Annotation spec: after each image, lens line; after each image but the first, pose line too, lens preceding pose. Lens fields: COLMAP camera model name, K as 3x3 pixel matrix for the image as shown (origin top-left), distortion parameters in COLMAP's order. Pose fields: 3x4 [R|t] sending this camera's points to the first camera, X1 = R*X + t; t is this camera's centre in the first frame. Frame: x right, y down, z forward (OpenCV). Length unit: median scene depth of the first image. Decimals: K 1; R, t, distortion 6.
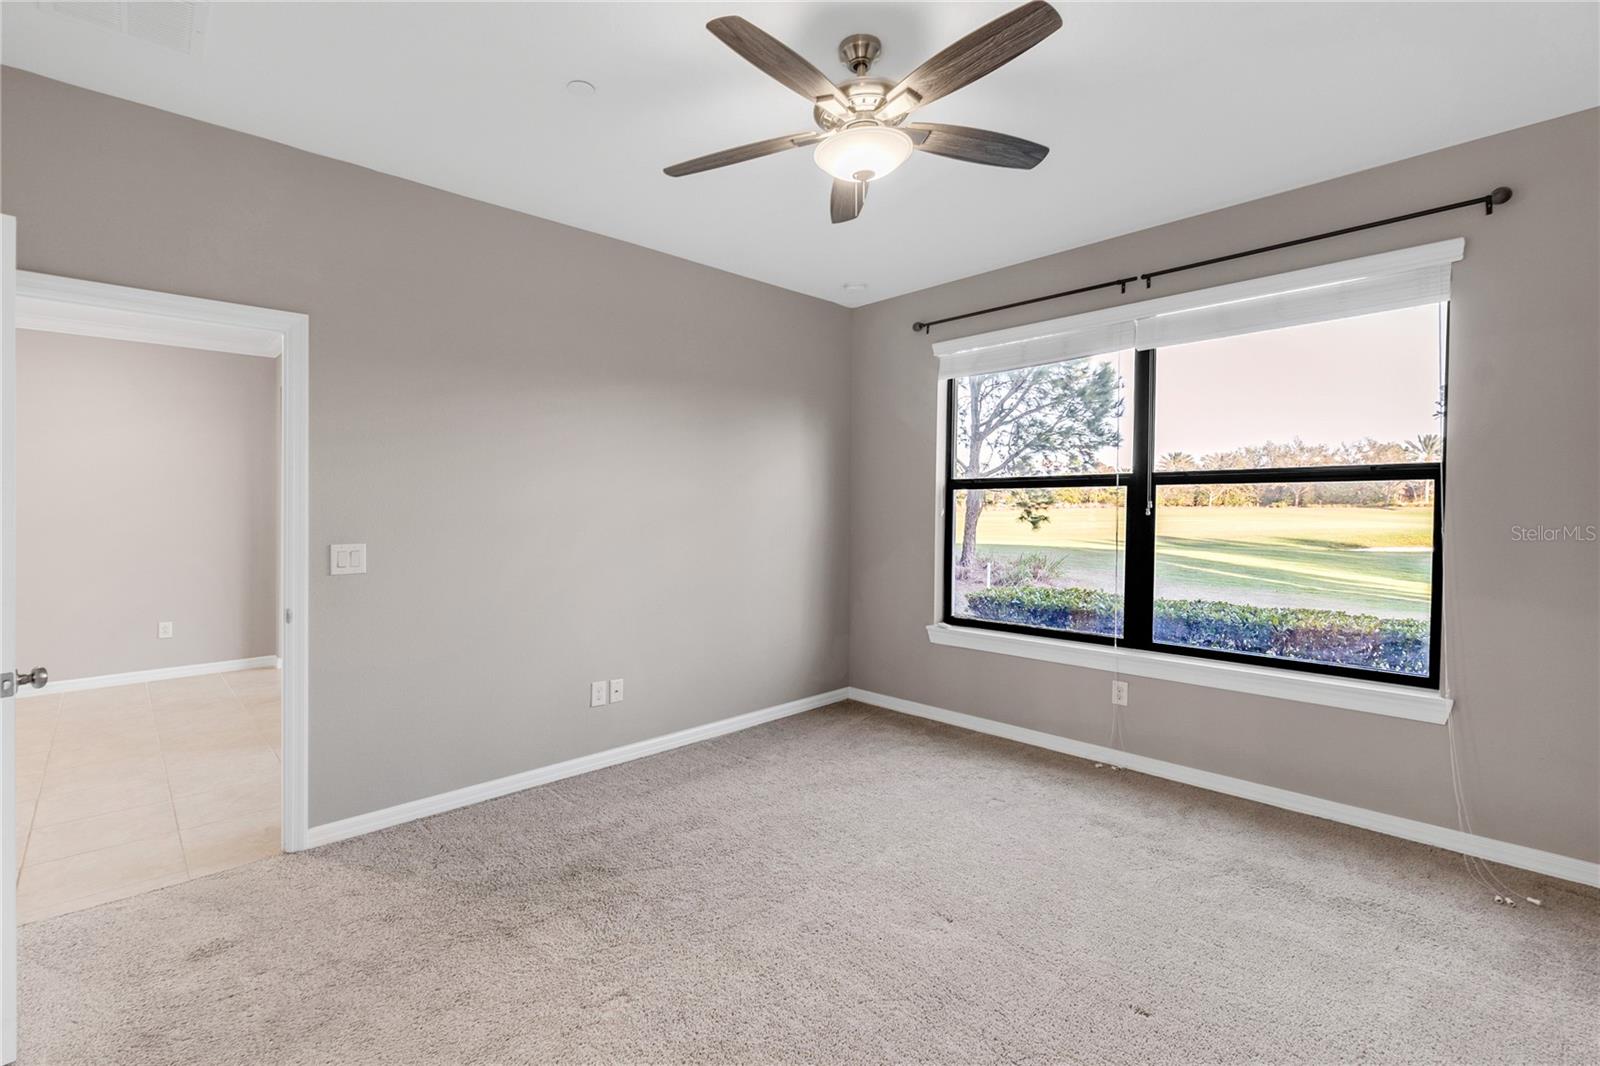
lens RADIAL K [[710.0, 0, 791.9], [0, 710.0, 526.5], [0, 0, 1]] dist [-0.002552, 0.000086]
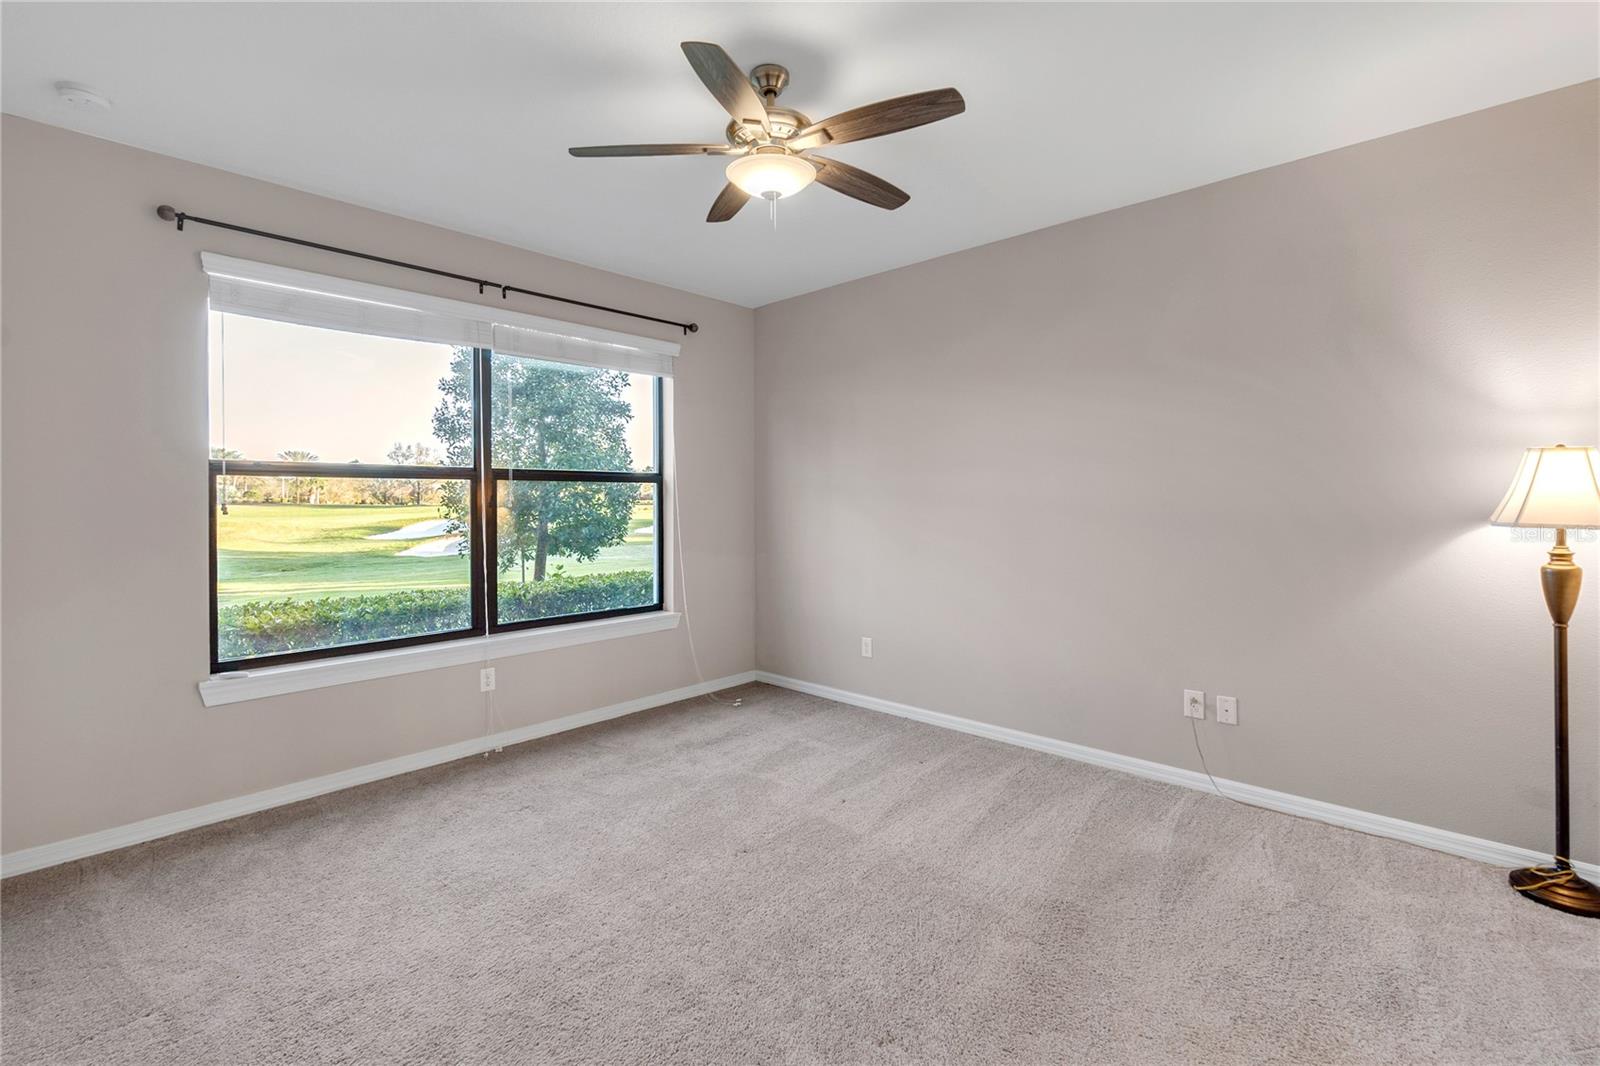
lens RADIAL K [[709.0, 0, 768.7], [0, 709.0, 514.7], [0, 0, 1]] dist [-0.000736, -0.000046]
pose [[-0.026984, -0.017837, 0.999477, -0.579603], [0.031888, 0.999317, 0.018695, -0.012500], [-0.999127, 0.032376, -0.026397, 0.606930]]
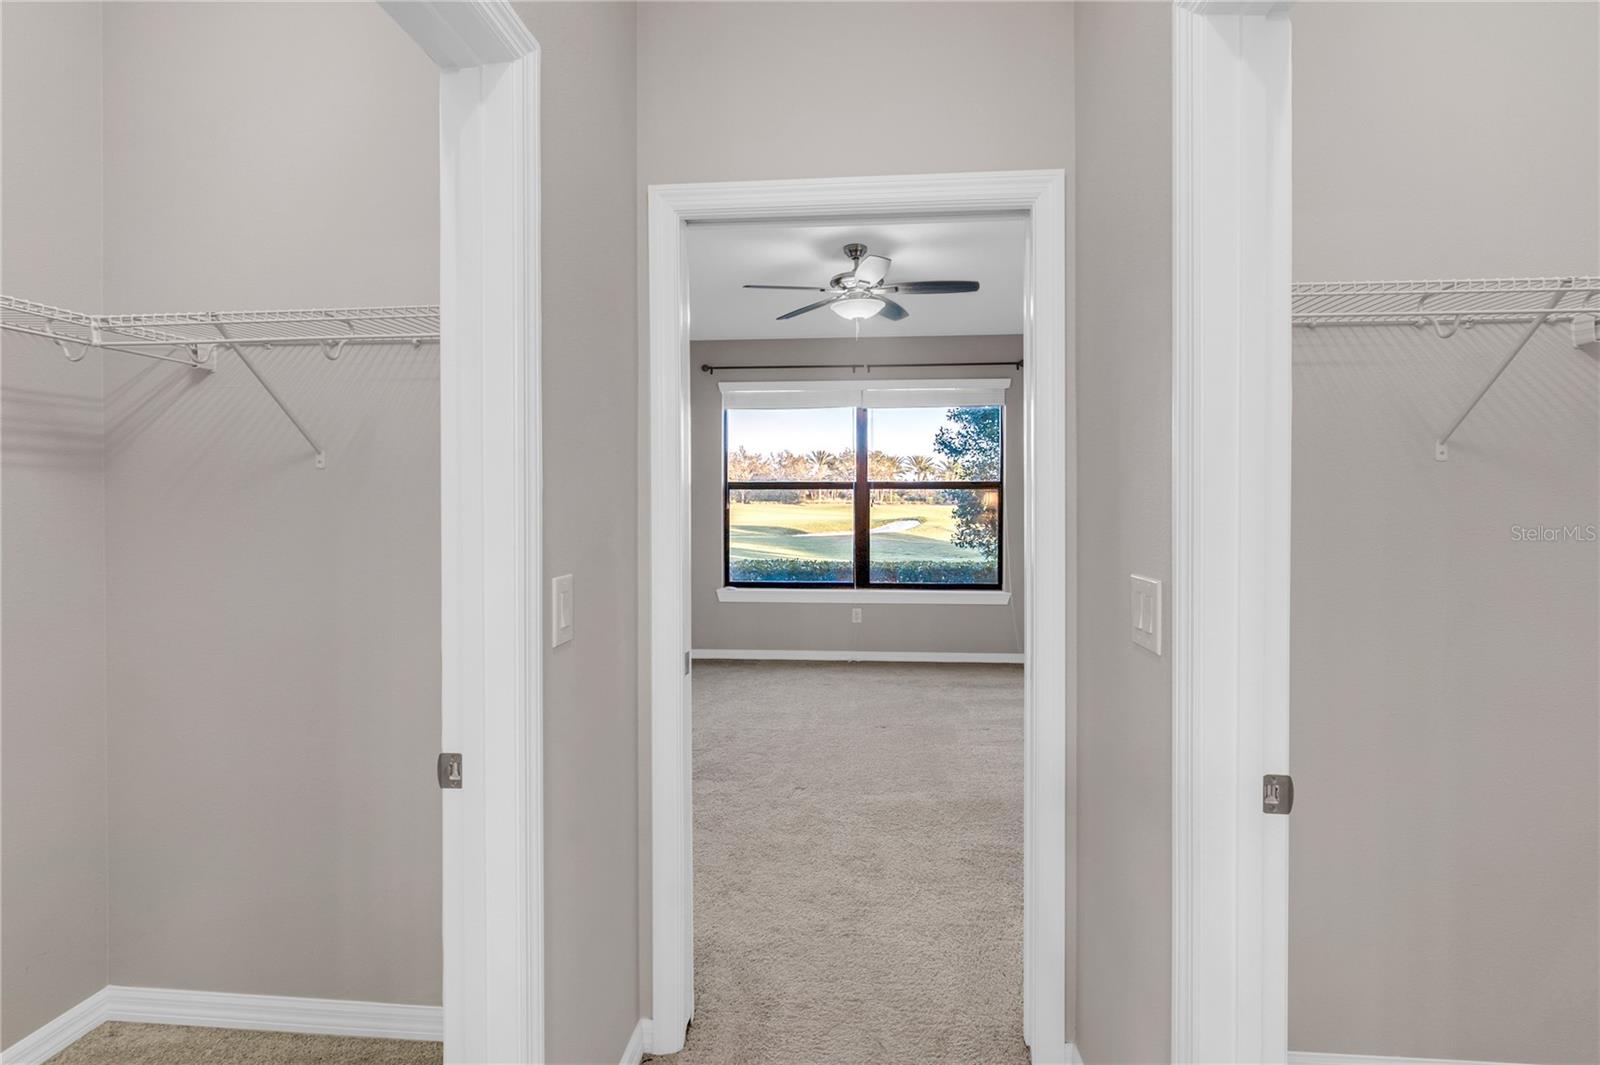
lens RADIAL K [[708.2, 0, 795.2], [0, 708.2, 506.0], [0, 0, 1]] dist [-0.000001, 0.000074]
pose [[0.762322, -0.000676, 0.647197, -0.699717], [0.015778, 0.999722, -0.017542, 0.007976], [-0.647005, 0.023584, 0.762121, -0.159305]]
